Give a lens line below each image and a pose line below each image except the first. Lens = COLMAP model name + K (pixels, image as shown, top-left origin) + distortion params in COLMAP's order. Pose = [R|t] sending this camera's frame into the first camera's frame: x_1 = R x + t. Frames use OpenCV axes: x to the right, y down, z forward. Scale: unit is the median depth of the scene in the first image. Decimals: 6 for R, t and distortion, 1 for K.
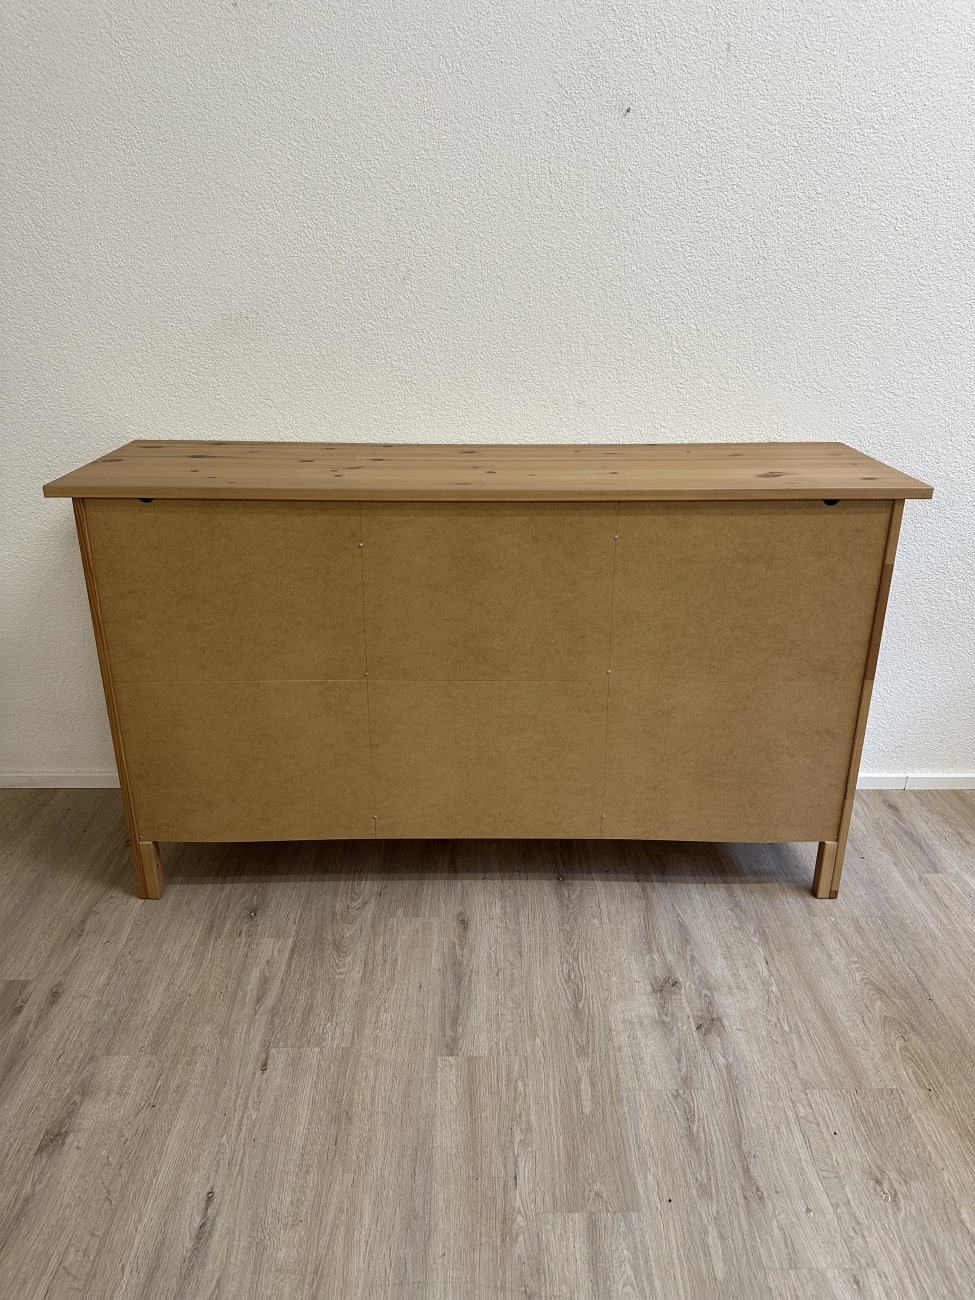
lens RADIAL K [[946.2, 0, 496.5], [0, 946.2, 634.2], [0, 0, 1]] dist [0.001537, -0.007810]
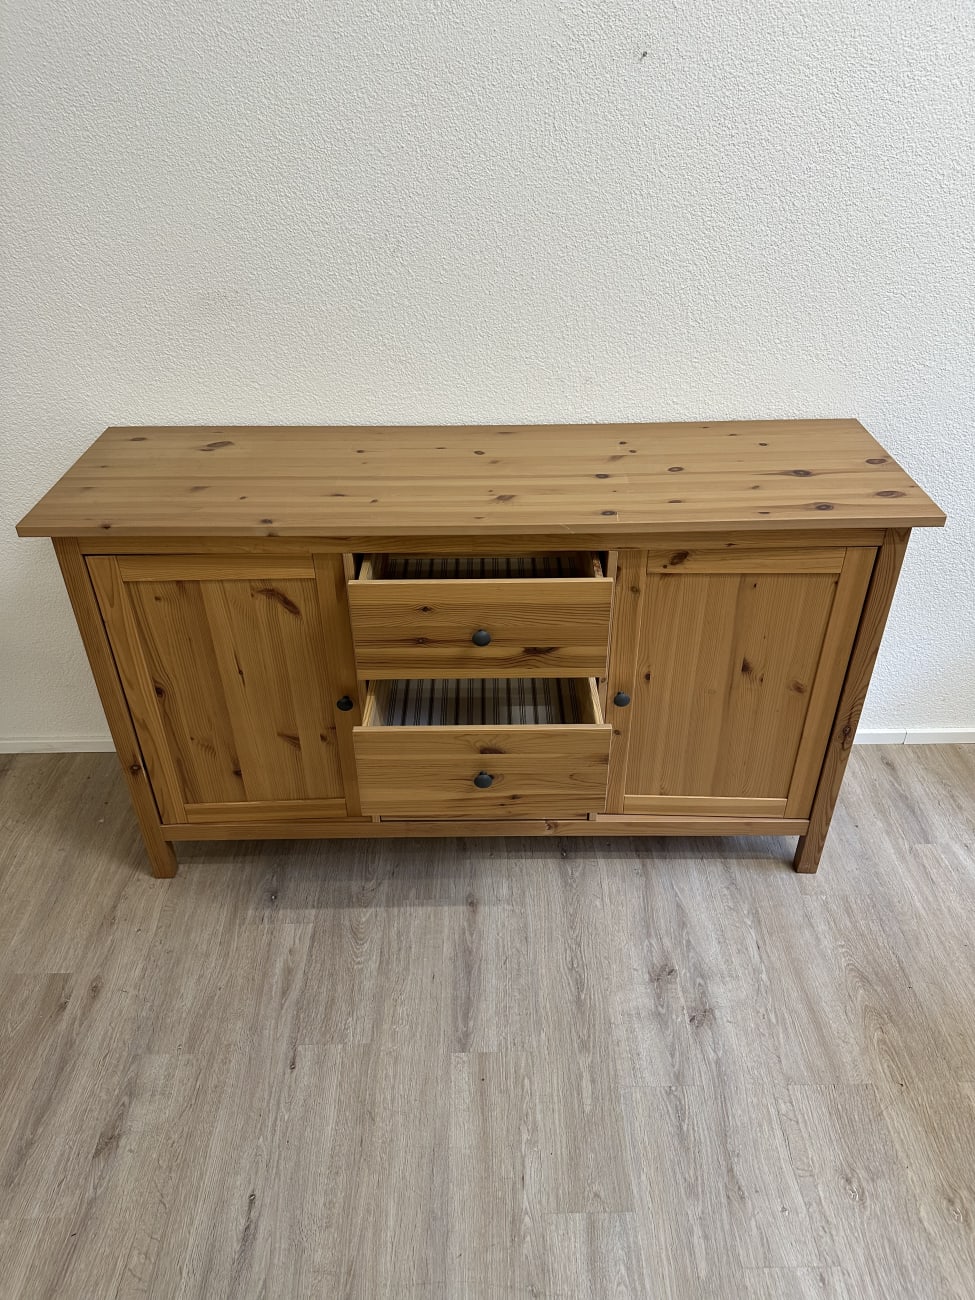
lens RADIAL K [[946.2, 0, 493.4], [0, 946.2, 649.6], [0, 0, 1]] dist [0.001537, -0.007810]
pose [[0.999873, -0.011543, -0.010957, 0.003589], [0.013629, 0.976537, 0.214919, -0.219535], [0.008219, -0.215041, 0.976570, 0.032759]]
